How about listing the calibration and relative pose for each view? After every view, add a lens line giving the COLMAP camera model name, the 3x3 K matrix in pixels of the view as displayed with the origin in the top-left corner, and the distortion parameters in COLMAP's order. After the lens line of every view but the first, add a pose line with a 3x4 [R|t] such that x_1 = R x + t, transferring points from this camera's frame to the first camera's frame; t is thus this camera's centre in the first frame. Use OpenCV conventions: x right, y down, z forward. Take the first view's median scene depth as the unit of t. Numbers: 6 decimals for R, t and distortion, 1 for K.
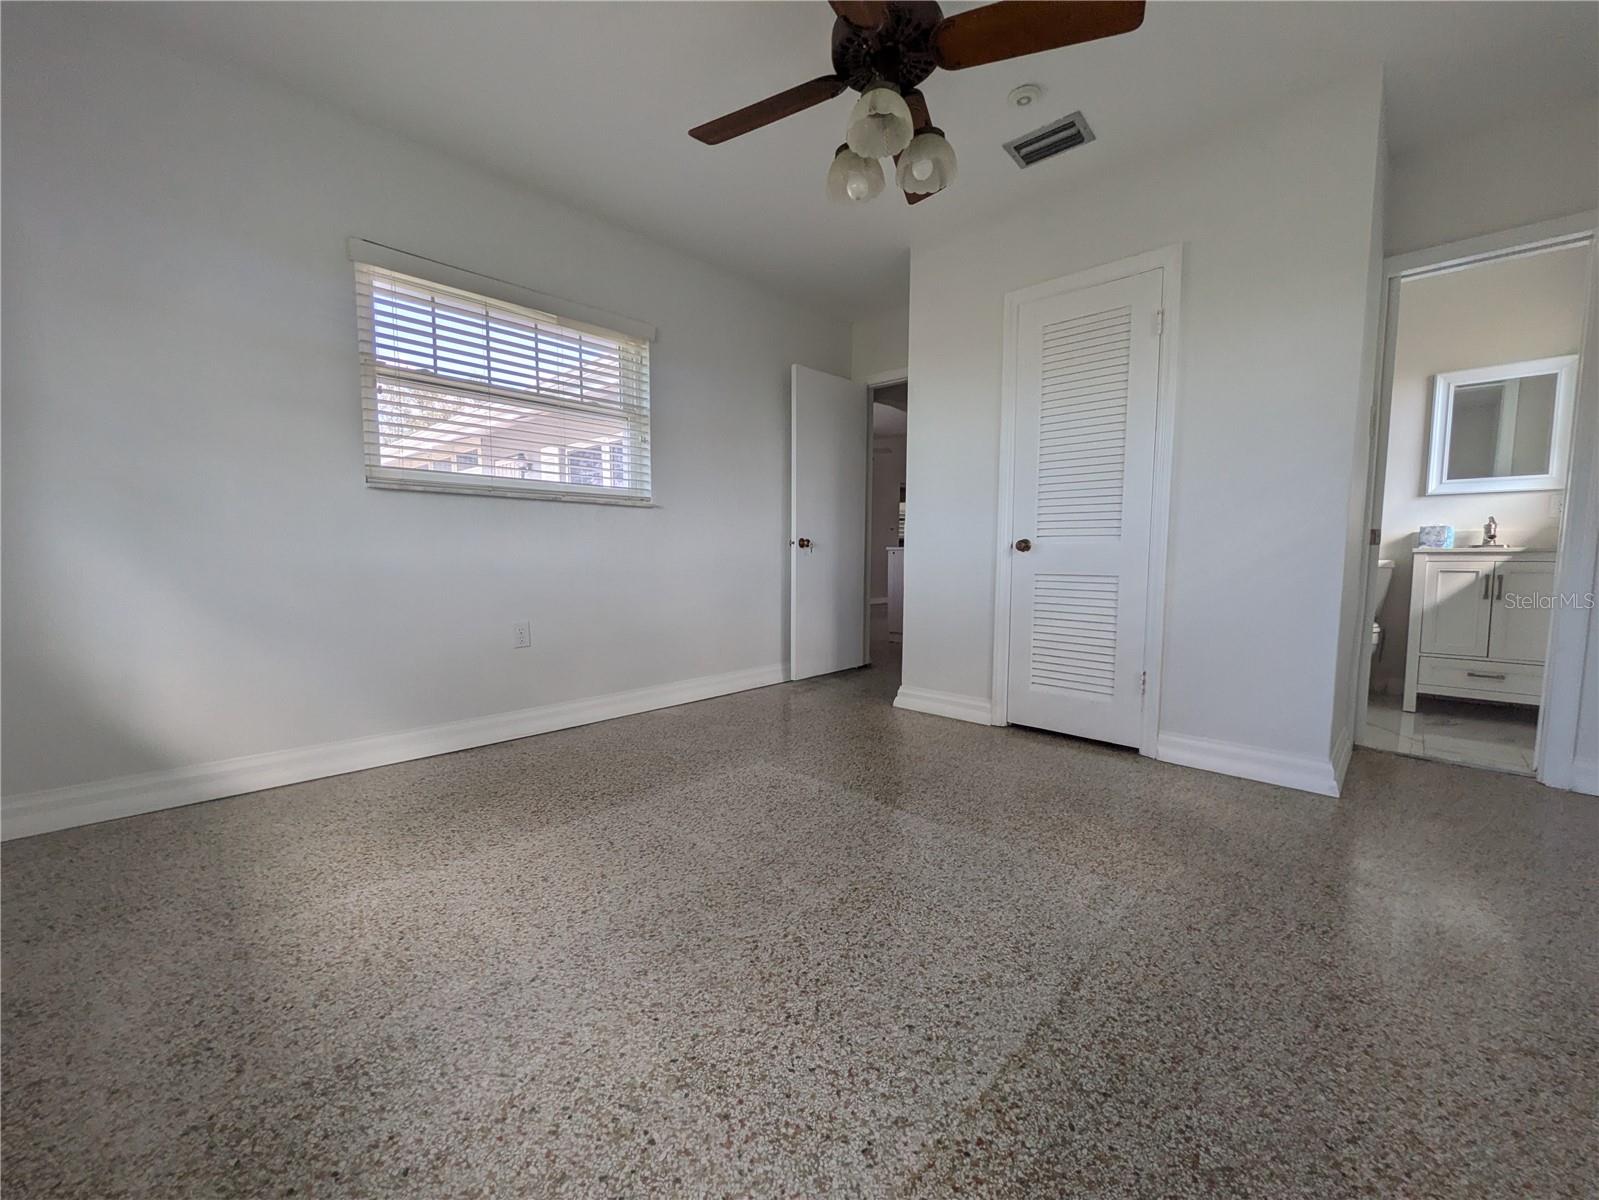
lens RADIAL K [[634.1, 0, 793.2], [0, 634.1, 604.8], [0, 0, 1]] dist [0.000302, -0.000209]
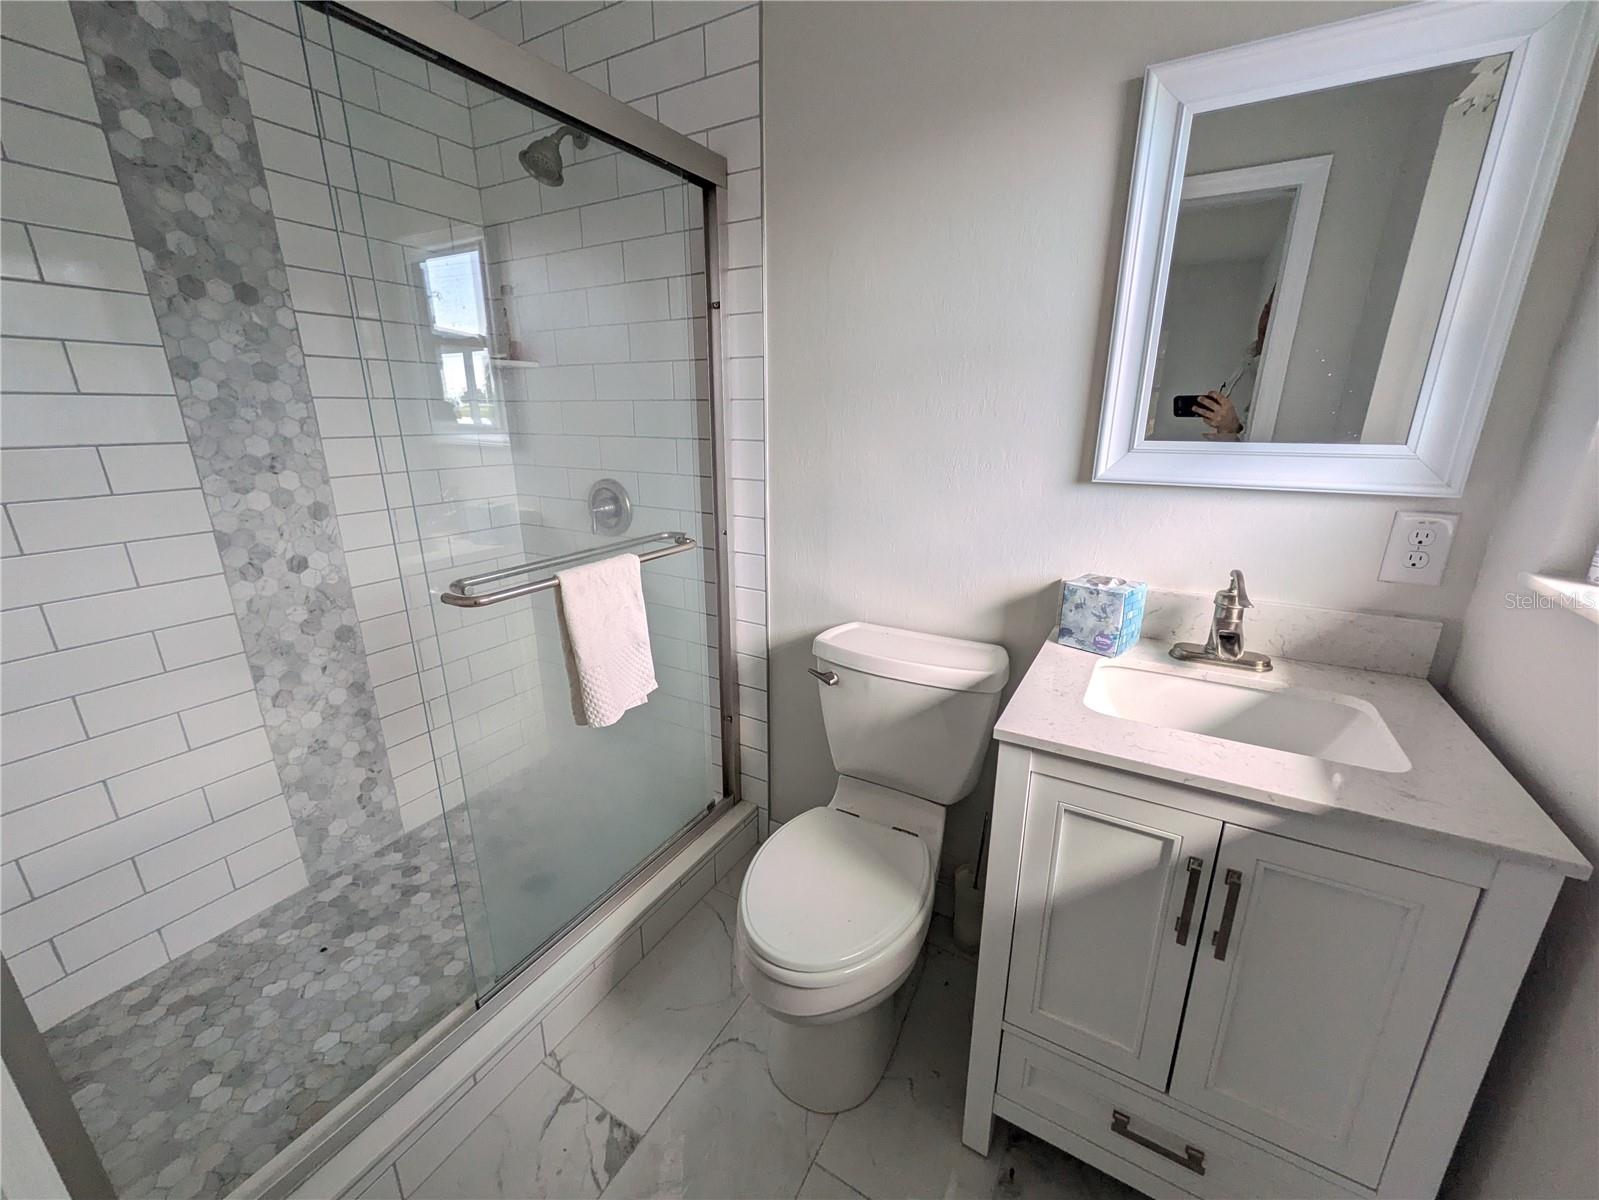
lens RADIAL K [[634.1, 0, 793.2], [0, 634.1, 604.8], [0, 0, 1]] dist [0.000302, -0.000209]
pose [[0.971415, -0.073607, 0.225686, 0.943005], [0.023815, 0.976134, 0.215858, -0.232131], [-0.236188, -0.204313, 0.949985, 0.868539]]
